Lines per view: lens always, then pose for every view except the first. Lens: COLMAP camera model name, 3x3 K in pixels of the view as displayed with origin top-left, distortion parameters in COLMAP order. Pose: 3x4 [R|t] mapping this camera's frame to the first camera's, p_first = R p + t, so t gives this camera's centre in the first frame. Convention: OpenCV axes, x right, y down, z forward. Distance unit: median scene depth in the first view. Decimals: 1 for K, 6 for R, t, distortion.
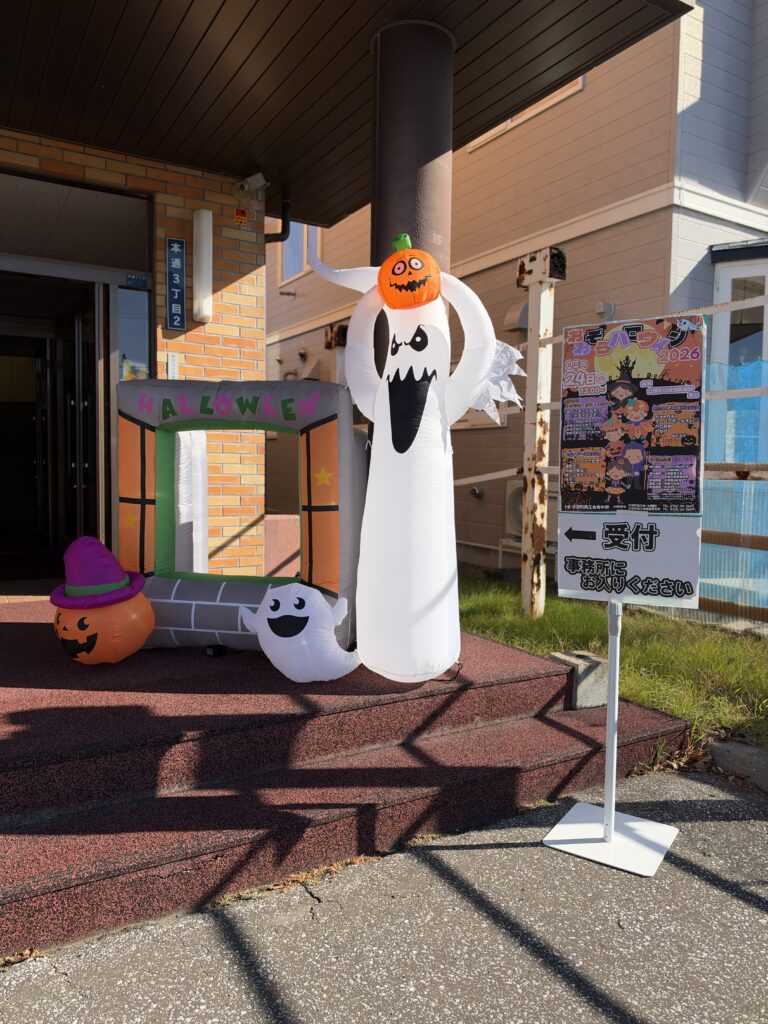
lens RADIAL K [[728.3, 0, 384.0], [0, 728.3, 512.0], [0, 0, 1]] dist [0.176028, -0.416844]
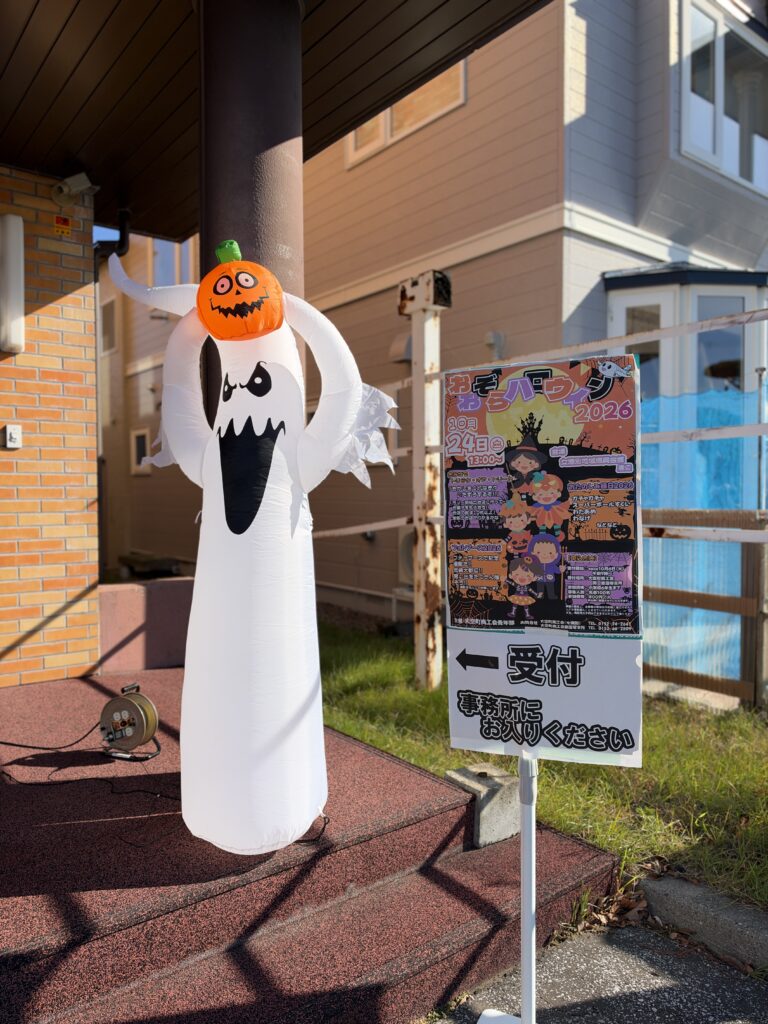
lens RADIAL K [[723.0, 0, 384.0], [0, 723.0, 512.0], [0, 0, 1]] dist [0.198010, -0.400662]
pose [[0.990744, -0.024204, 0.133570, 0.087884], [0.028516, 0.999129, -0.030462, -0.093767], [-0.132717, 0.033989, 0.990571, 0.311674]]
